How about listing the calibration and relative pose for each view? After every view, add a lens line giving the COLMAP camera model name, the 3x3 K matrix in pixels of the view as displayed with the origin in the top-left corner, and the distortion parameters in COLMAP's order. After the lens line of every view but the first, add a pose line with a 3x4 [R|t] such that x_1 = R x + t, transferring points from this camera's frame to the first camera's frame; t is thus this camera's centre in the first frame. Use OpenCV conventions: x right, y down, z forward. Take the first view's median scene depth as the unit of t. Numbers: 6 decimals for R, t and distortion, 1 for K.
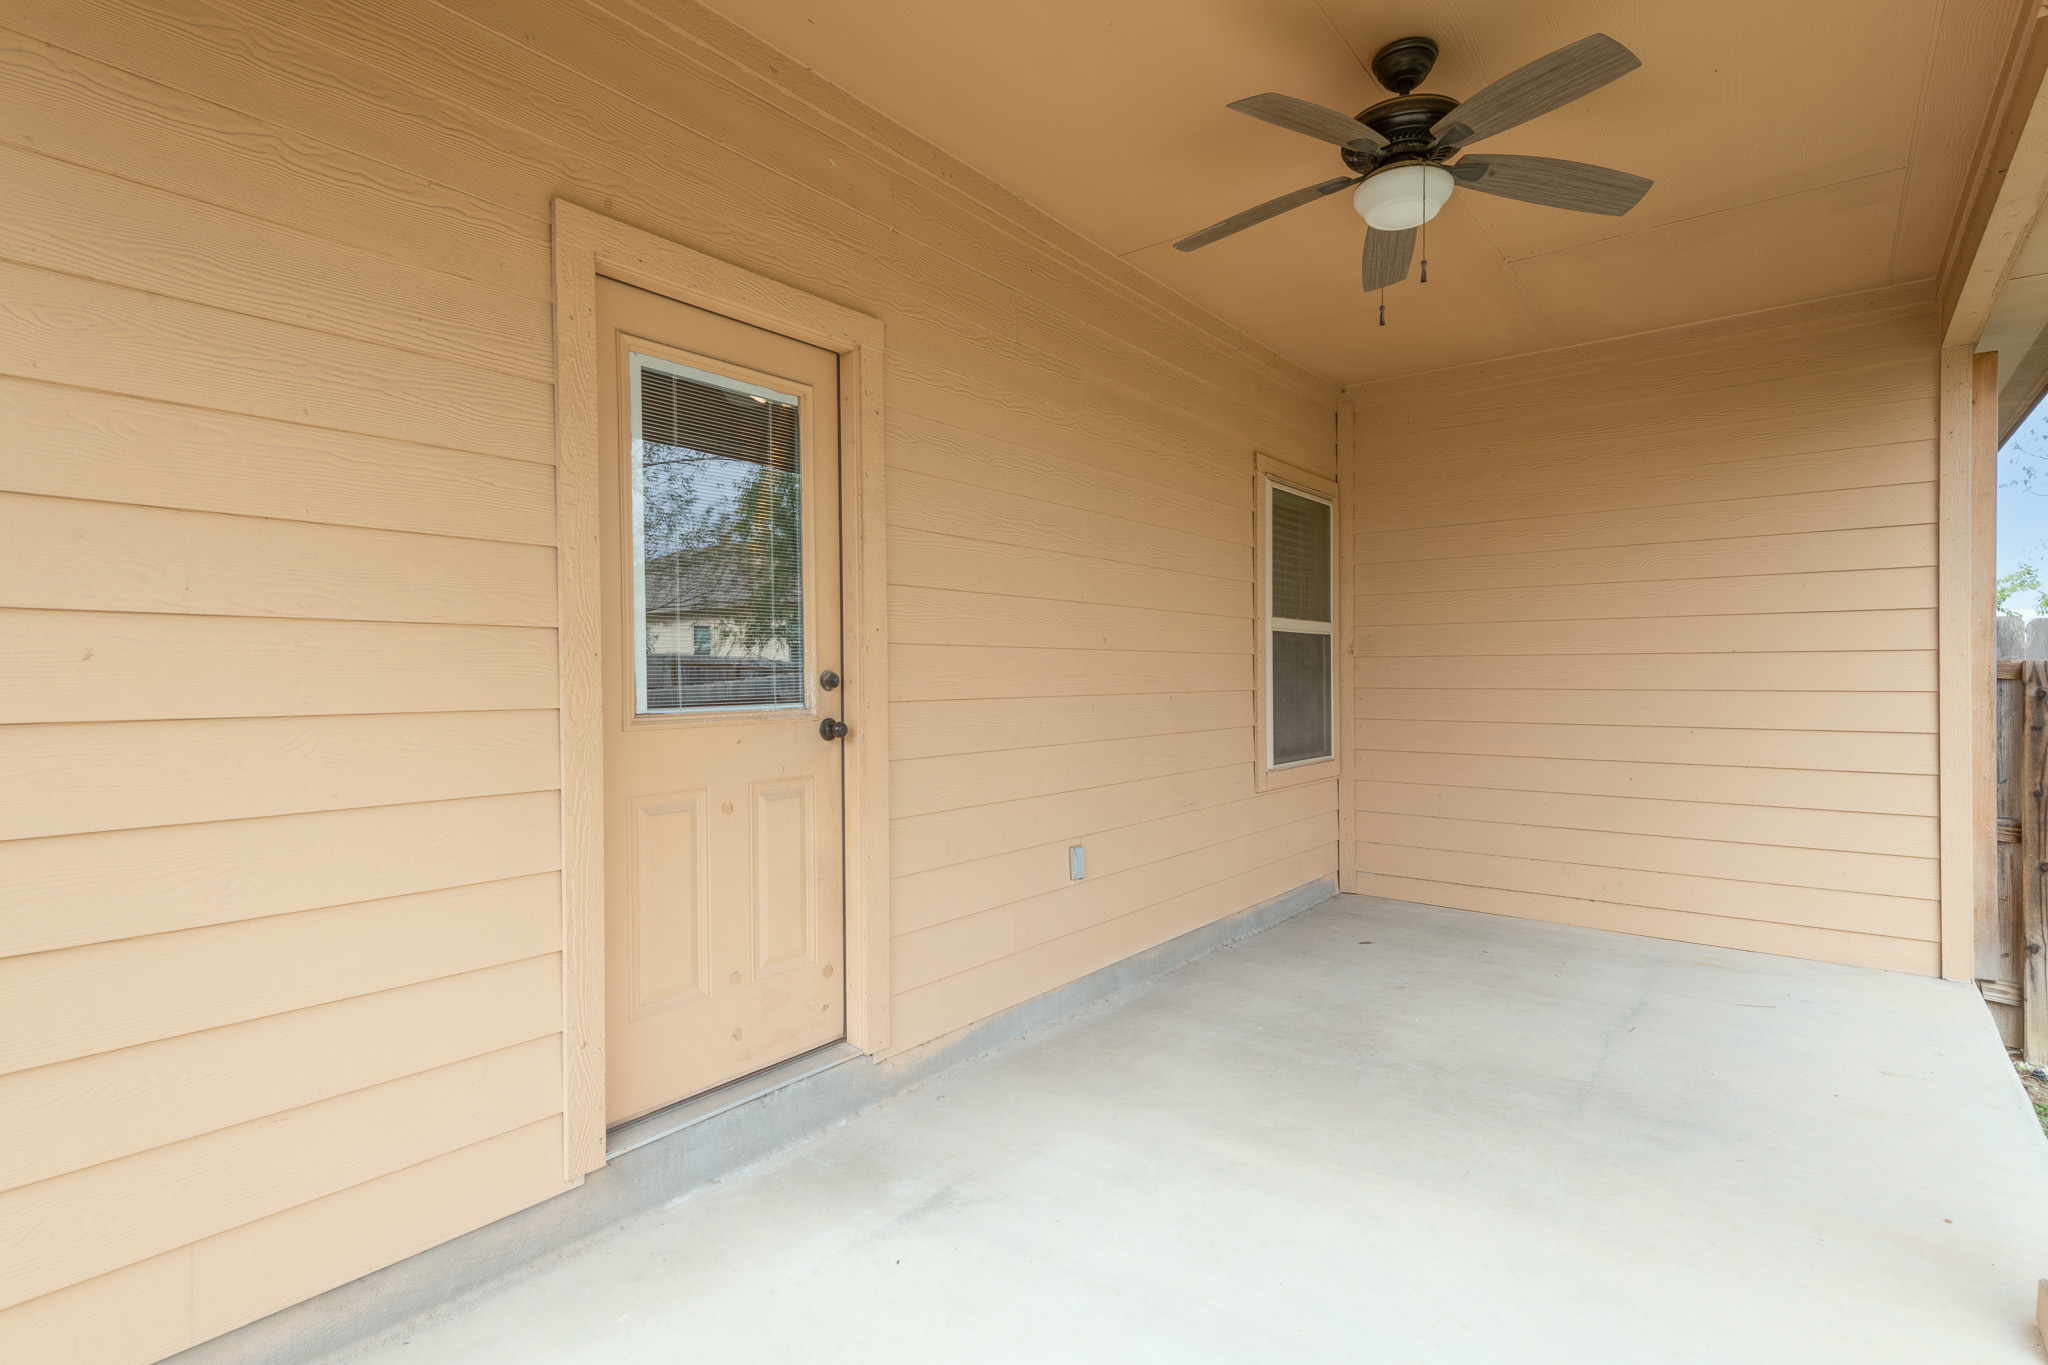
lens RADIAL K [[1027.4, 0, 1024.0], [0, 1027.4, 682.5], [0, 0, 1]] dist [0.004299, 0.000495]
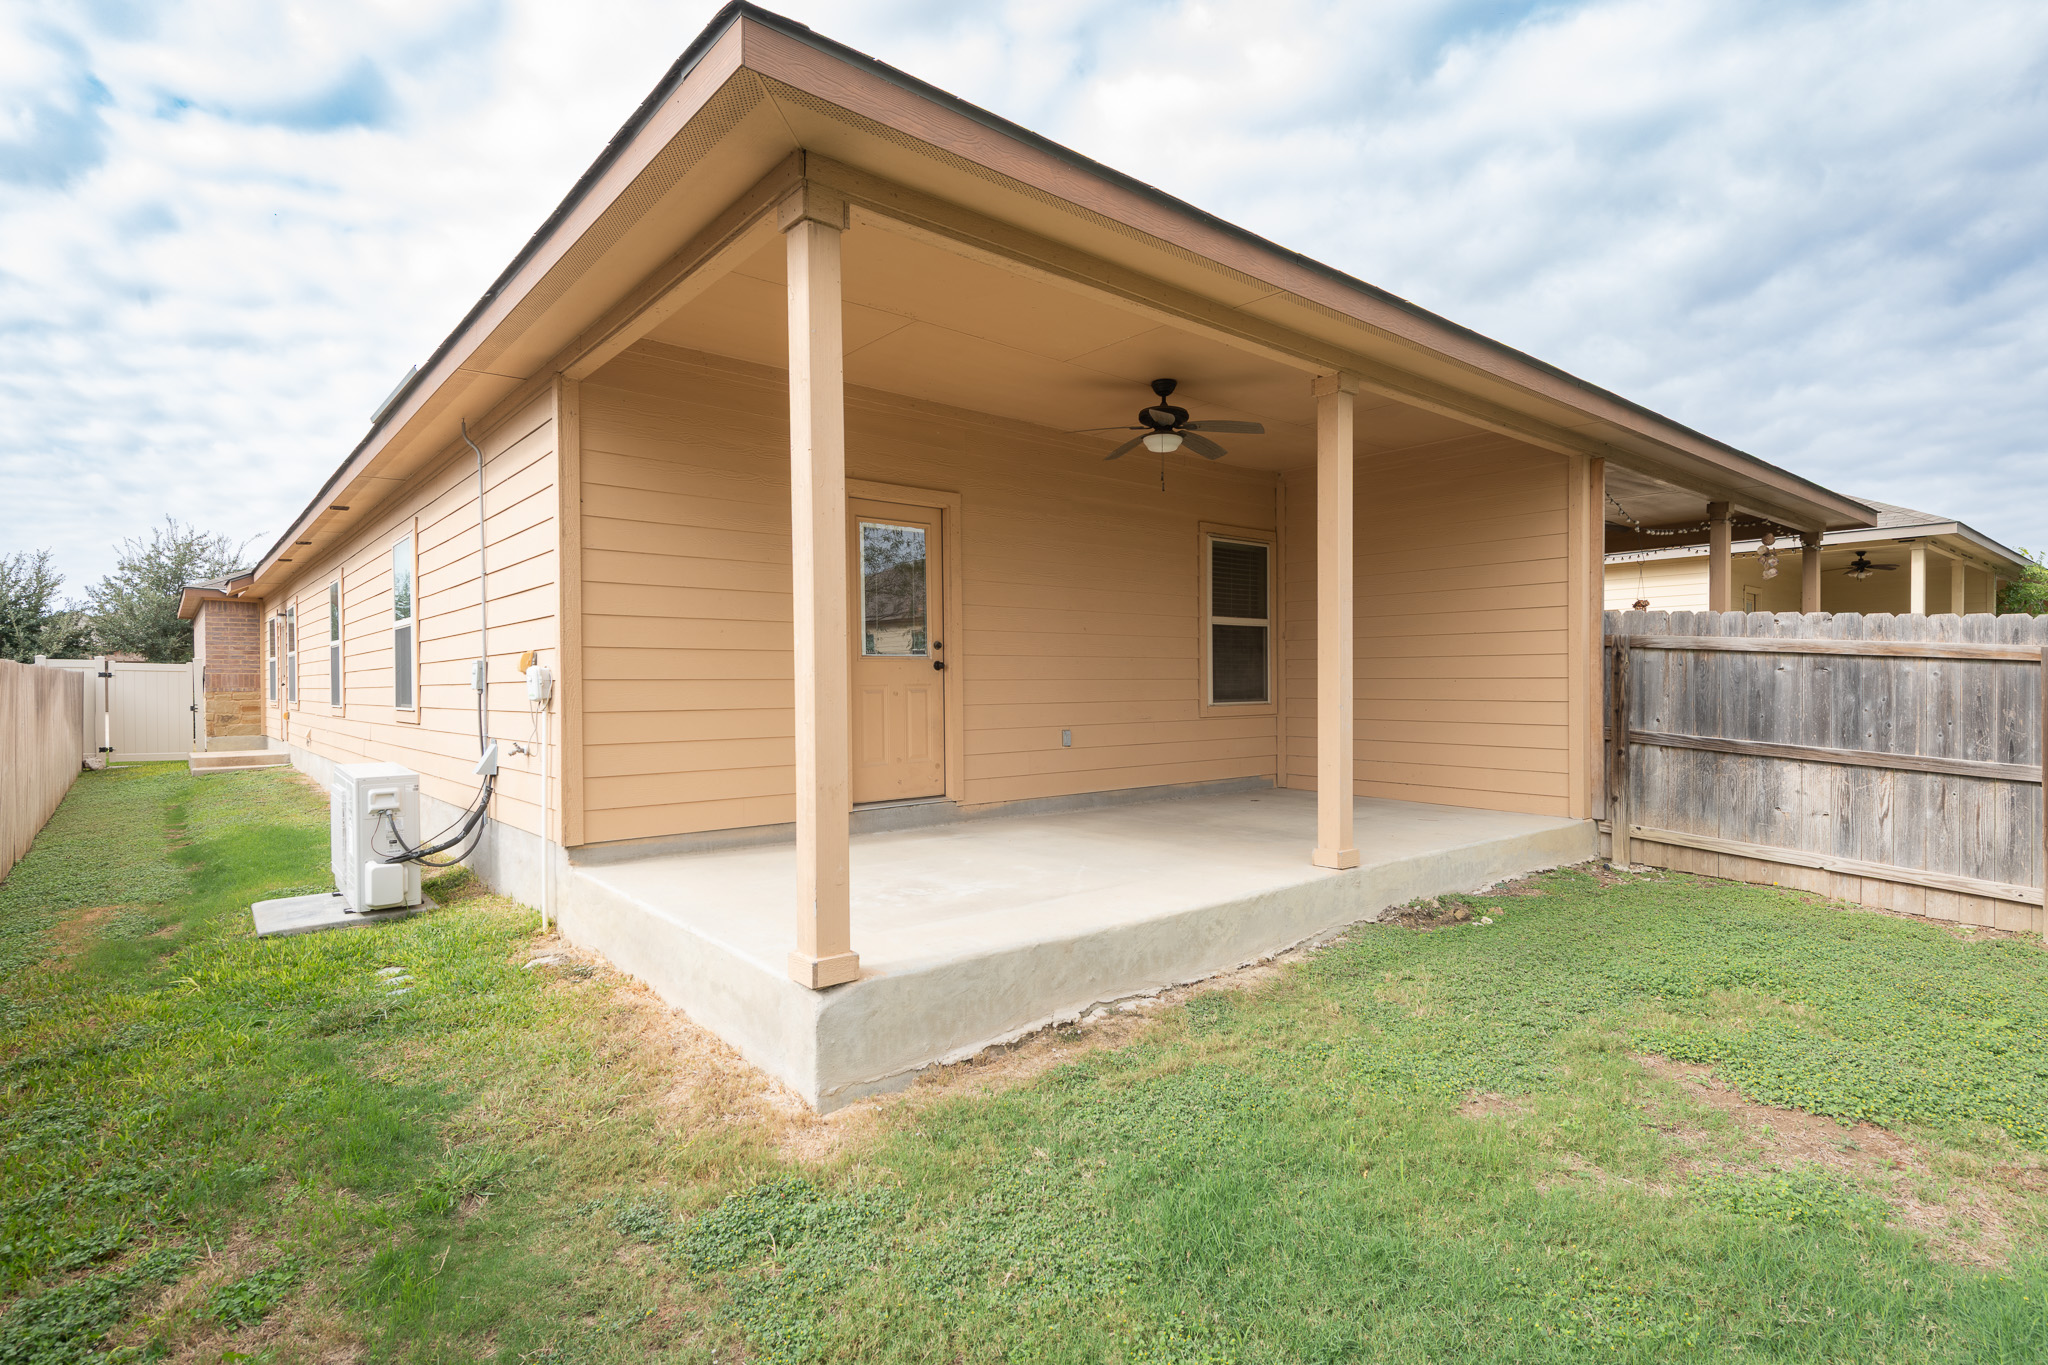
lens RADIAL K [[1027.4, 0, 1024.0], [0, 1027.4, 682.5], [0, 0, 1]] dist [0.004299, 0.000495]
pose [[0.980185, -0.001554, -0.198079, 0.470159], [0.001035, 0.999996, -0.002720, 0.088938], [0.198083, 0.002461, 0.980182, -1.280969]]
